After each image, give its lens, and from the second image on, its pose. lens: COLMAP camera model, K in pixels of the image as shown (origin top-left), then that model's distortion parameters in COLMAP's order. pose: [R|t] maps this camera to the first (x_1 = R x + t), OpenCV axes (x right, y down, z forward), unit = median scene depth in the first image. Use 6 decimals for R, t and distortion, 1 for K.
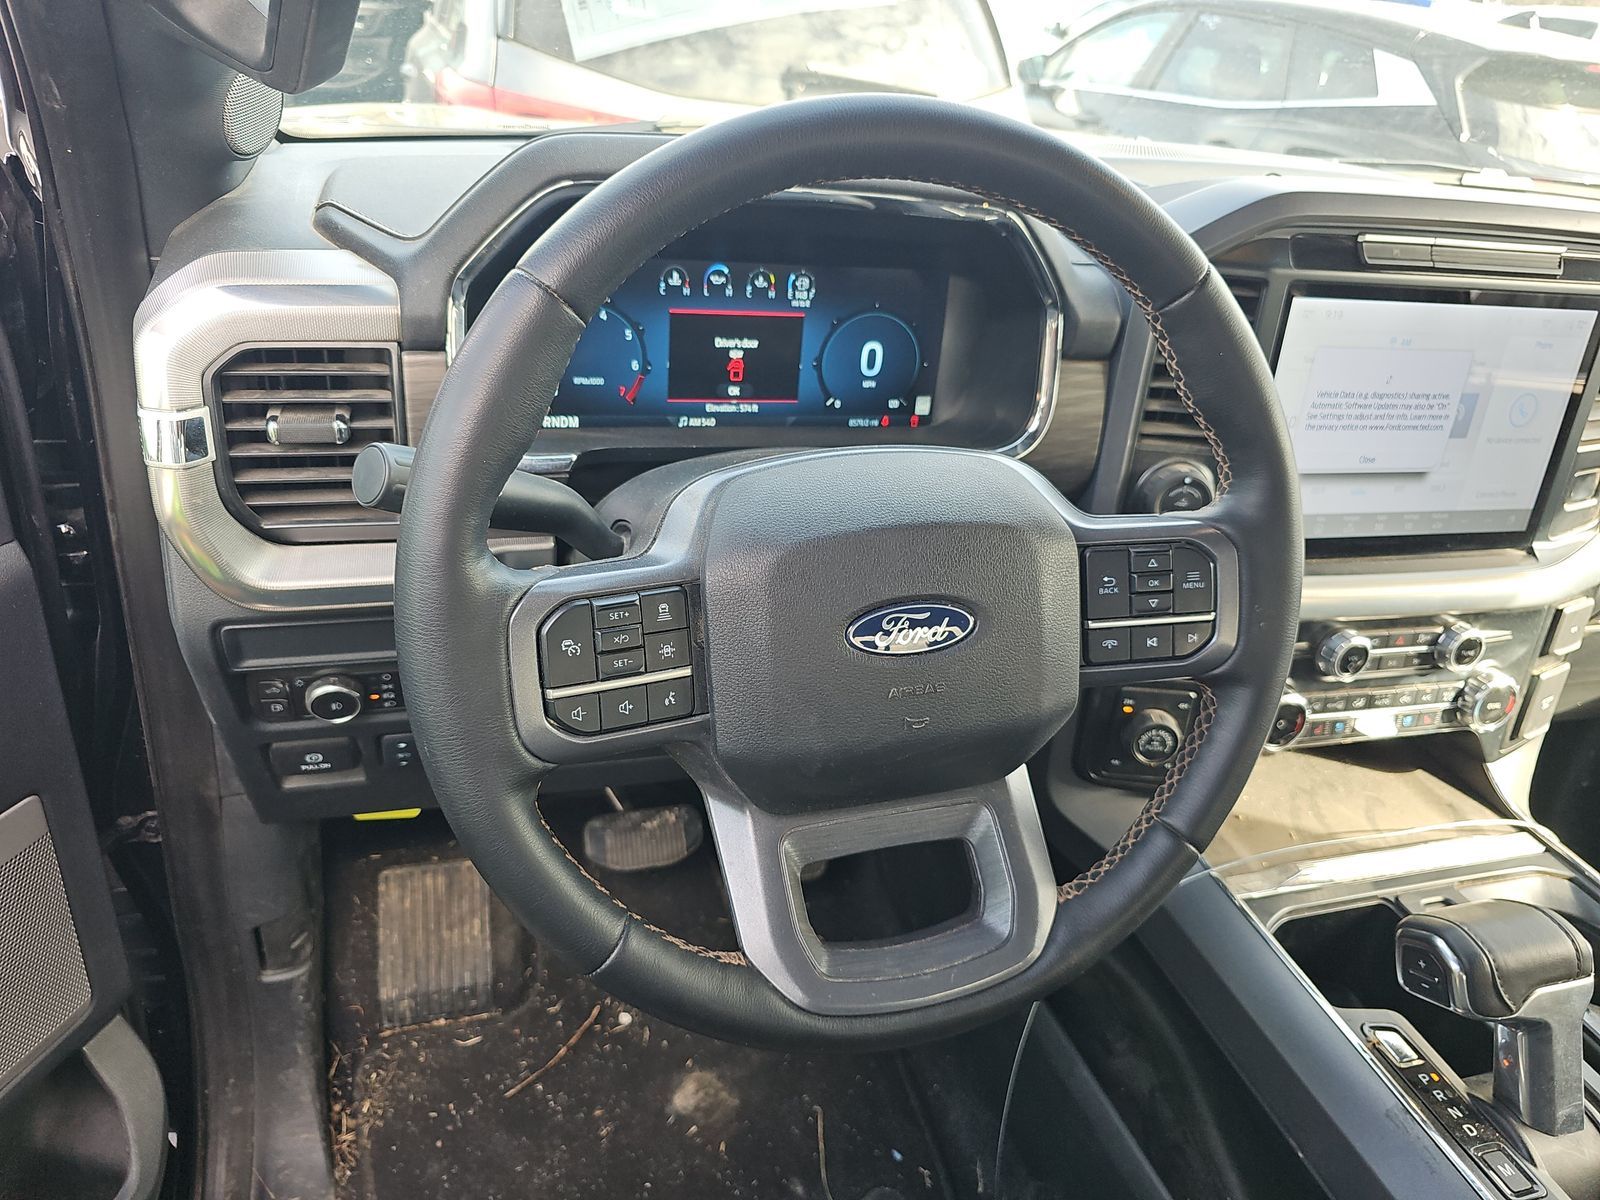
lens RADIAL K [[1073.6, 0, 798.5], [0, 1073.6, 587.9], [0, 0, 1]] dist [0.008172, -0.002177]
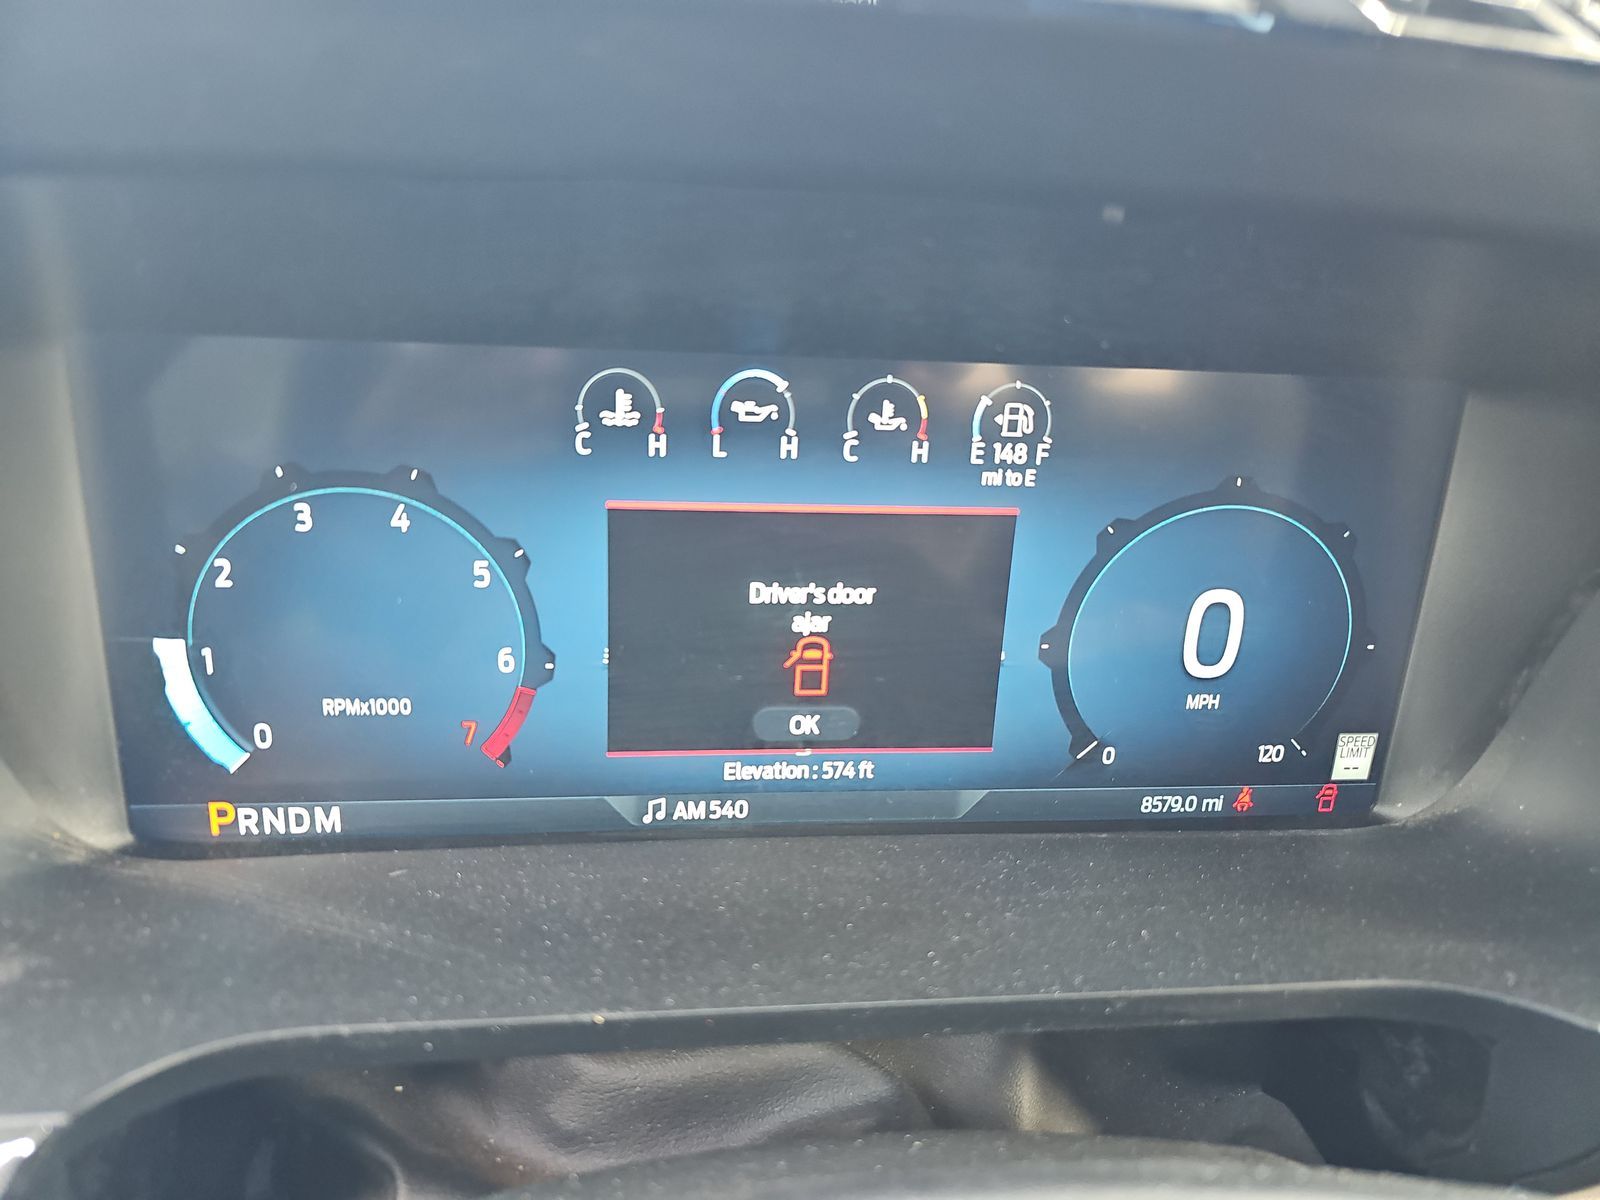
lens RADIAL K [[1233.2, 0, 779.9], [0, 1233.2, 602.1], [0, 0, 1]] dist [0.004830, -0.000199]
pose [[0.987028, 0.021237, -0.159137, -0.005864], [-0.038206, 0.993807, -0.104345, -0.180768], [0.155936, 0.109071, 0.981727, 0.606665]]
